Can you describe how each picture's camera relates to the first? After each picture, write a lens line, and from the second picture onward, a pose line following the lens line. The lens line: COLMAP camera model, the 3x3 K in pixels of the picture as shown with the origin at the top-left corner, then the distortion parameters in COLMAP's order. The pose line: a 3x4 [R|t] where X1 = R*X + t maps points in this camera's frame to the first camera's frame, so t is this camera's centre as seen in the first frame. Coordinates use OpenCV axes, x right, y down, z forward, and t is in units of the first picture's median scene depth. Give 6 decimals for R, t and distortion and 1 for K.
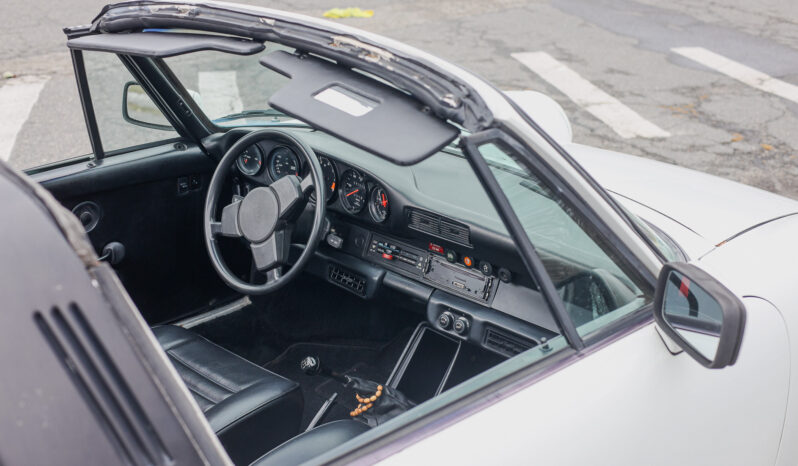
lens RADIAL K [[1167.9, 0, 399.0], [0, 1167.9, 233.0], [0, 0, 1]] dist [0.020355, 0.009022]
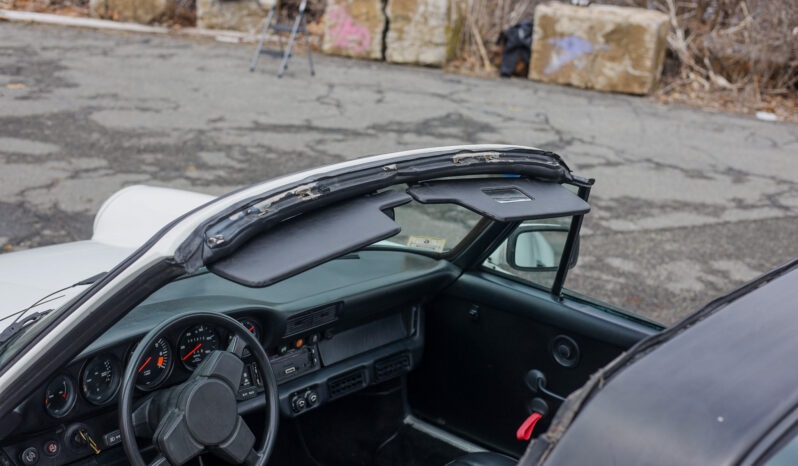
lens RADIAL K [[1167.9, 0, 399.0], [0, 1167.9, 233.0], [0, 0, 1]] dist [0.020355, 0.009022]
pose [[-0.095821, -0.301858, 0.948525, -1.033900], [0.260482, 0.912100, 0.316580, -0.422807], [-0.960712, 0.277409, -0.008770, 0.954354]]
